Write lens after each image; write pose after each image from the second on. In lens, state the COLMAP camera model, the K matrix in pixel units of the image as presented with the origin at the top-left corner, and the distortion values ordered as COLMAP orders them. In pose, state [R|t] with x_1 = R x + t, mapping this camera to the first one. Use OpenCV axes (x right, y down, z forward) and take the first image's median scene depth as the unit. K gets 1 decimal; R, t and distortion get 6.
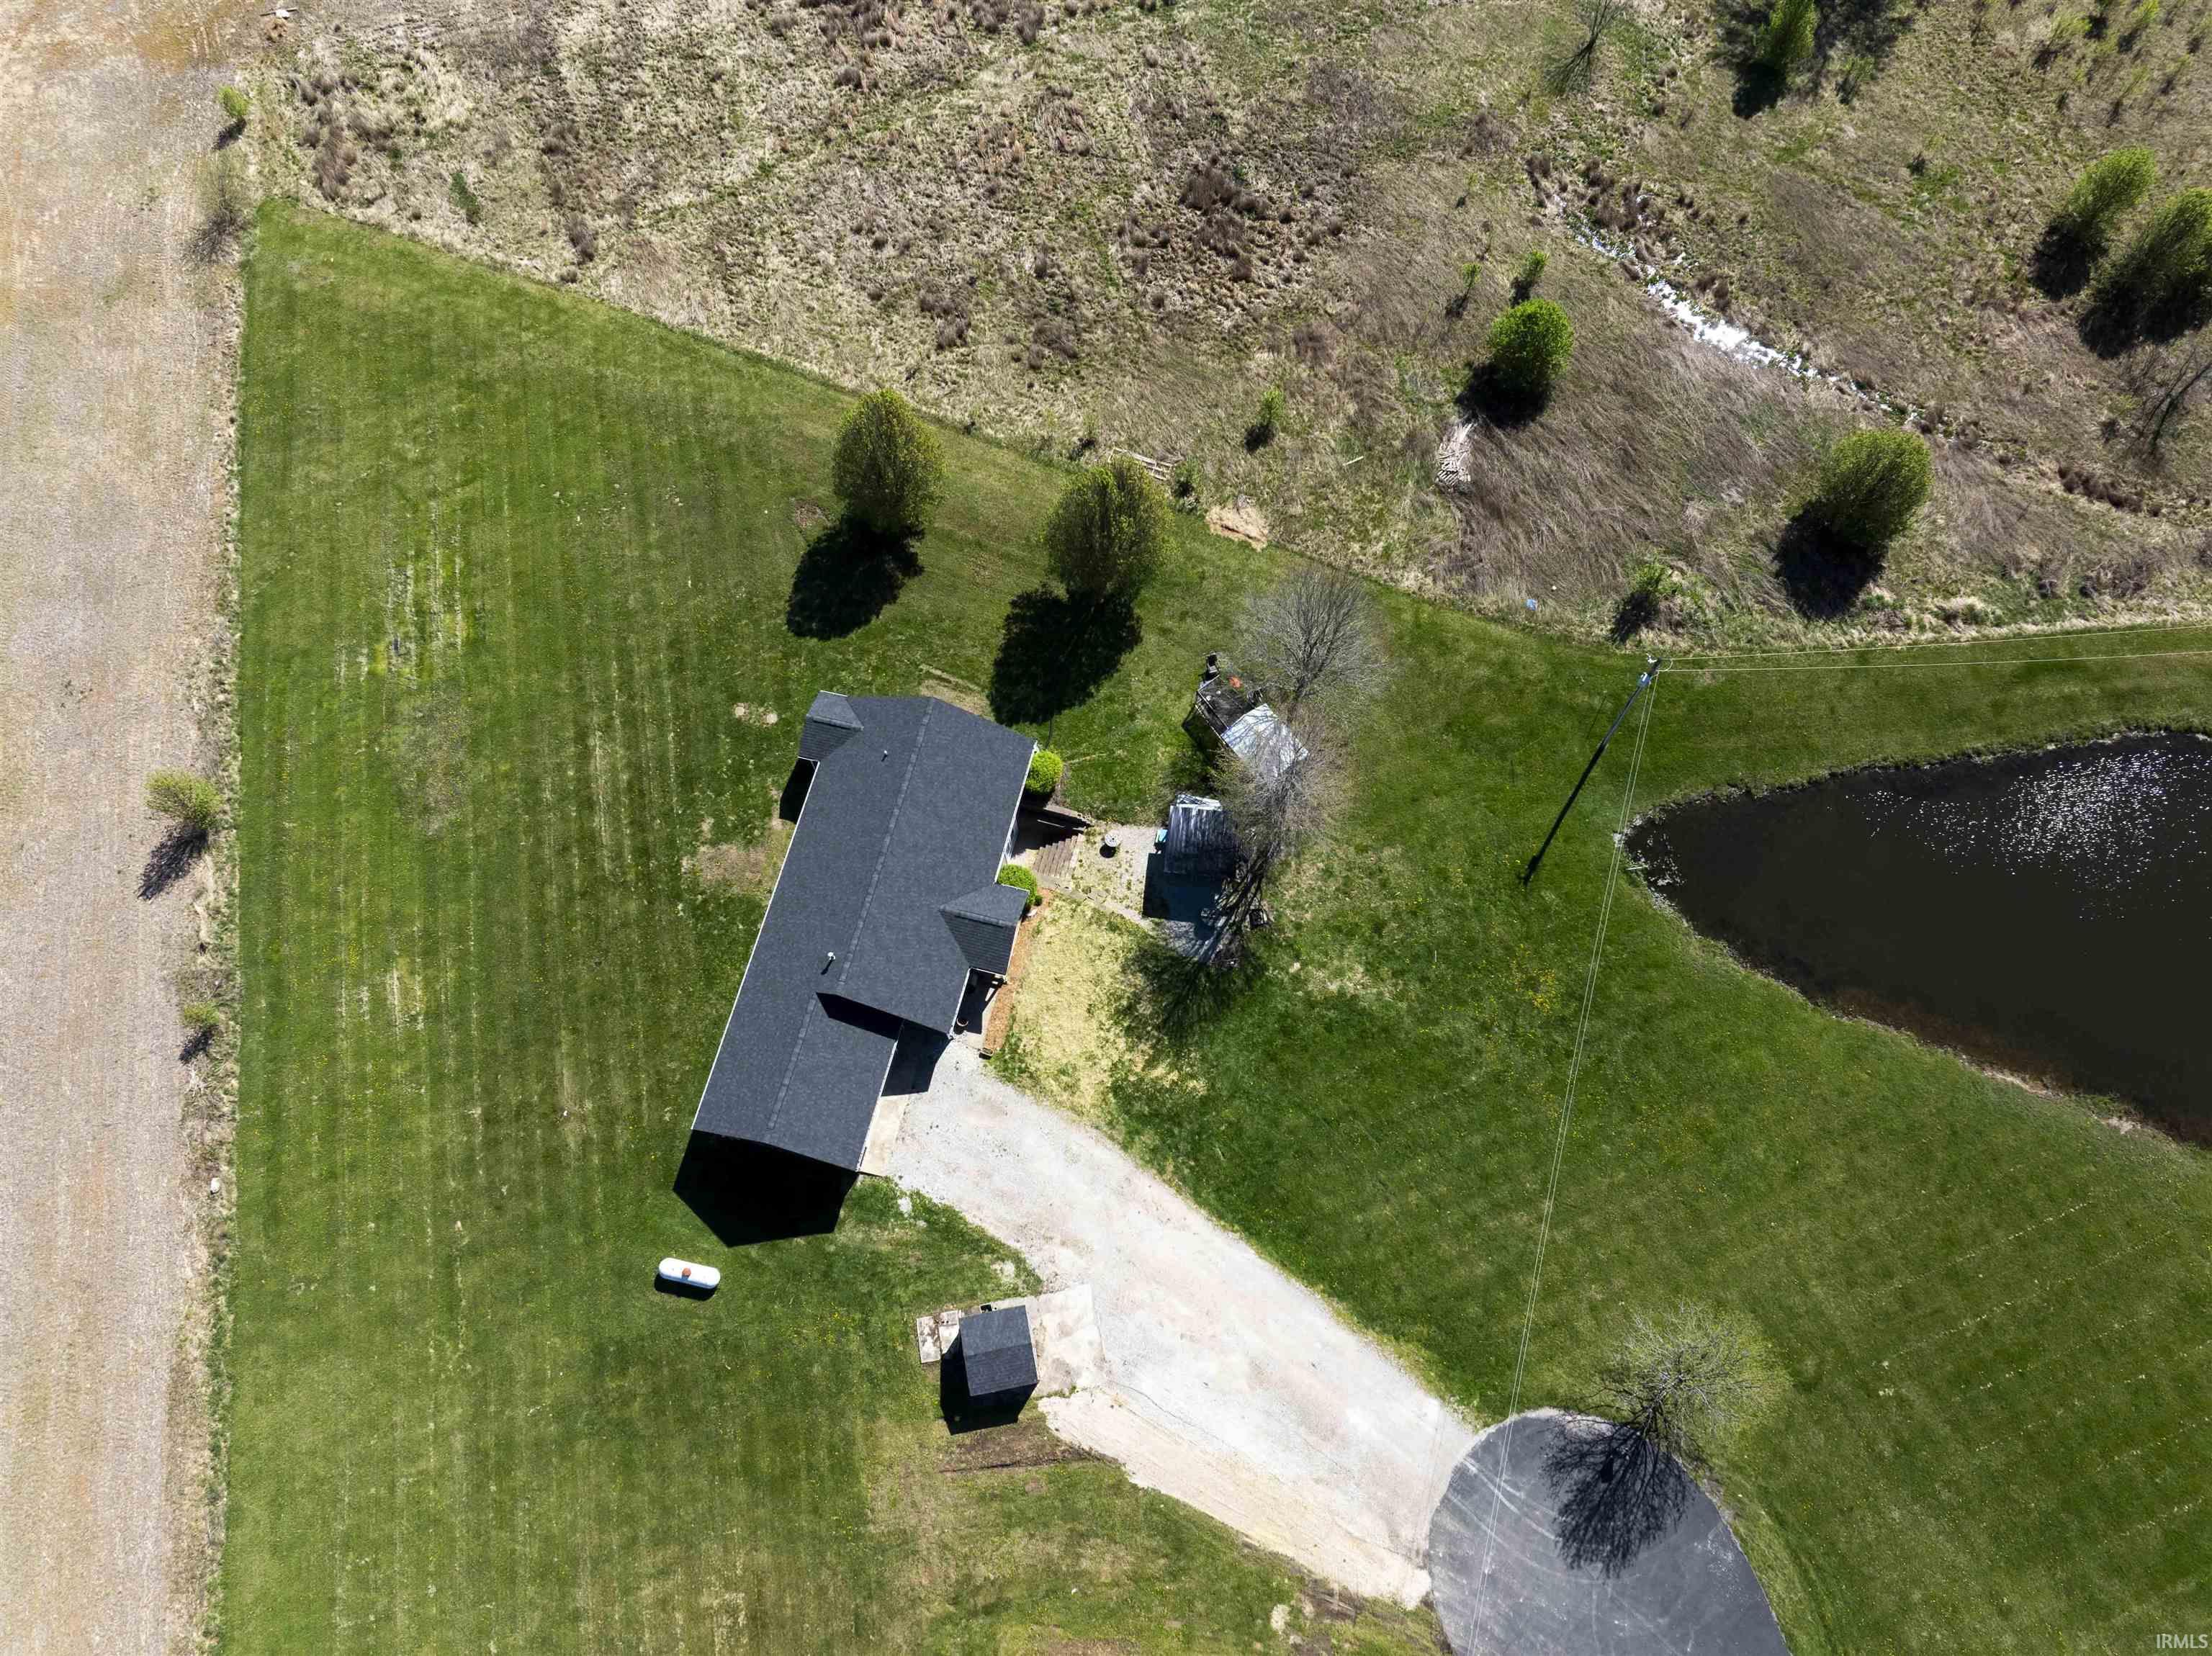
lens RADIAL K [[1559.5, 0, 1108.6], [0, 1559.5, 831.9], [0, 0, 1]] dist [-0.037894, 0.007770]
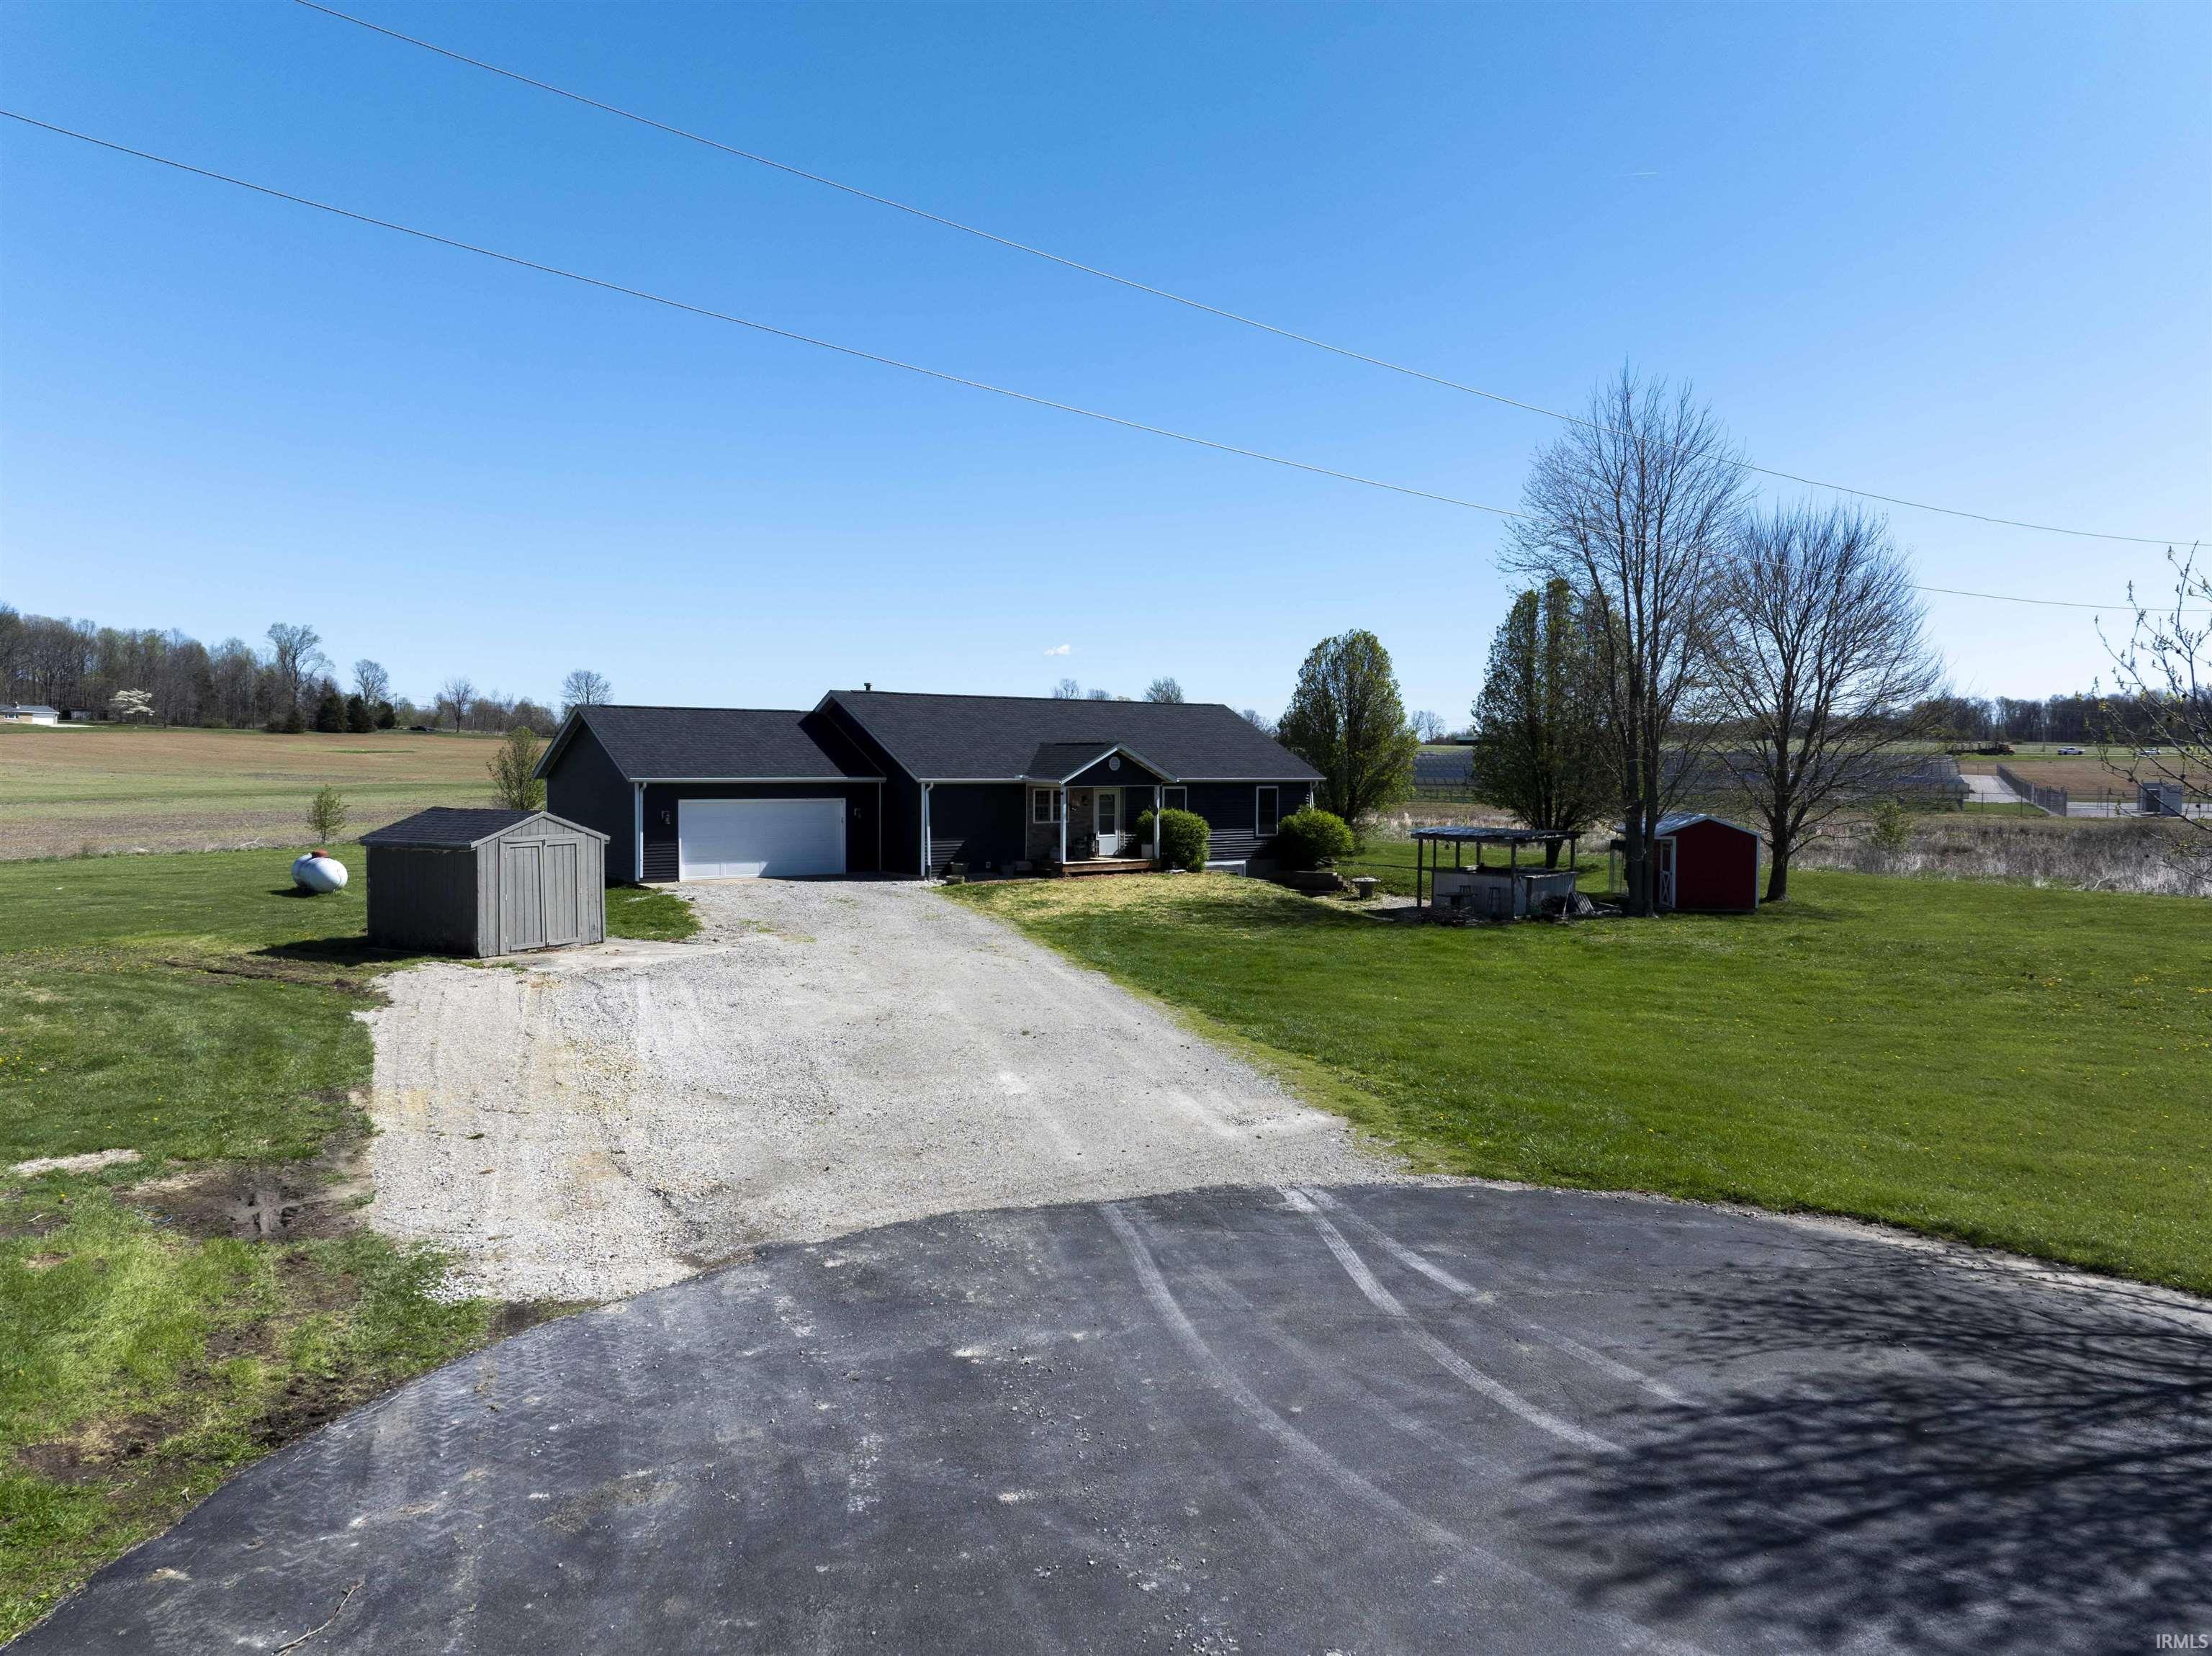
lens RADIAL K [[1559.5, 0, 1111.4], [0, 1559.5, 818.6], [0, 0, 1]] dist [-0.037894, 0.007770]
pose [[0.785456, 0.030238, -0.618179, 0.302546], [-0.578429, 0.391191, -0.715814, 0.493670], [0.220181, 0.919813, 0.324754, 0.819056]]
